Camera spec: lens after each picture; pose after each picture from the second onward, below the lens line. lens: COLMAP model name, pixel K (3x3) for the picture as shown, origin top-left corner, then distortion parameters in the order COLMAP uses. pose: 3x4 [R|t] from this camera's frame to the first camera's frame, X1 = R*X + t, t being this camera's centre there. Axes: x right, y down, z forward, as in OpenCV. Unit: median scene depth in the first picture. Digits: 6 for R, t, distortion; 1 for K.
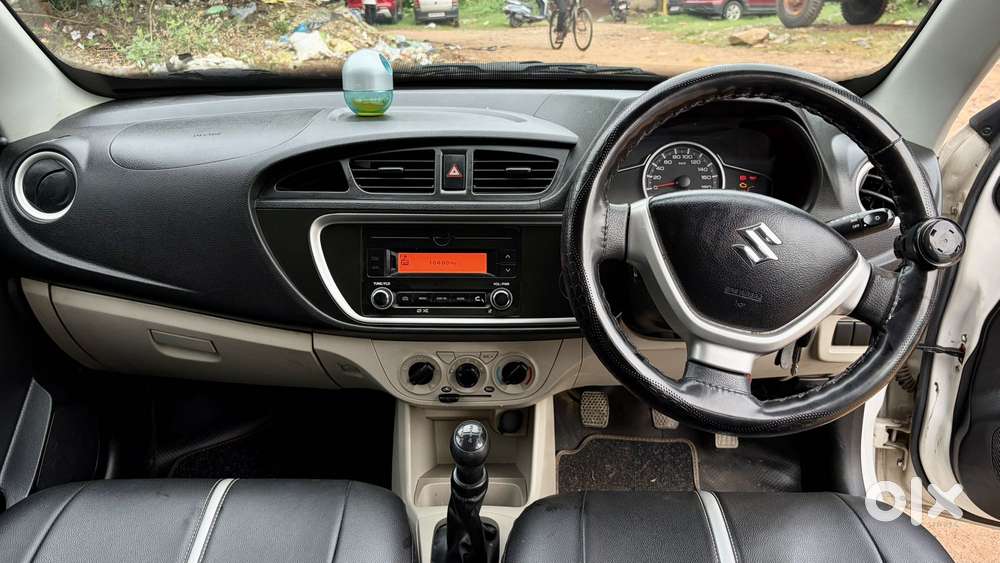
lens RADIAL K [[758.8, 0, 499.4], [0, 758.8, 285.0], [0, 0, 1]] dist [0.035977, -0.032990]
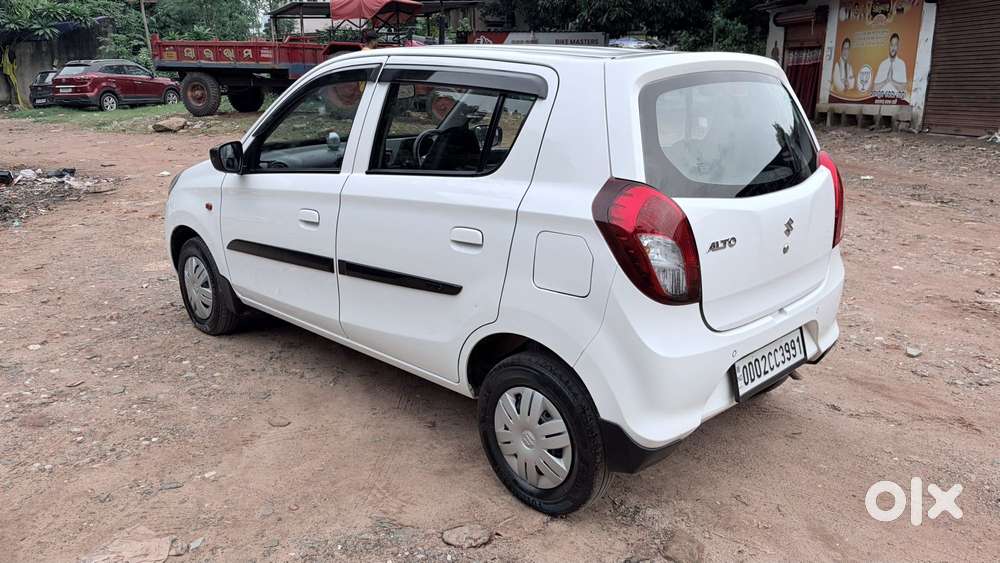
lens RADIAL K [[758.8, 0, 504.2], [0, 758.8, 284.6], [0, 0, 1]] dist [0.035977, -0.032990]
pose [[0.693118, -0.196948, 0.693397, -0.183729], [0.267602, 0.963510, 0.006174, 0.046634], [-0.669311, 0.181275, 0.720529, -0.159963]]
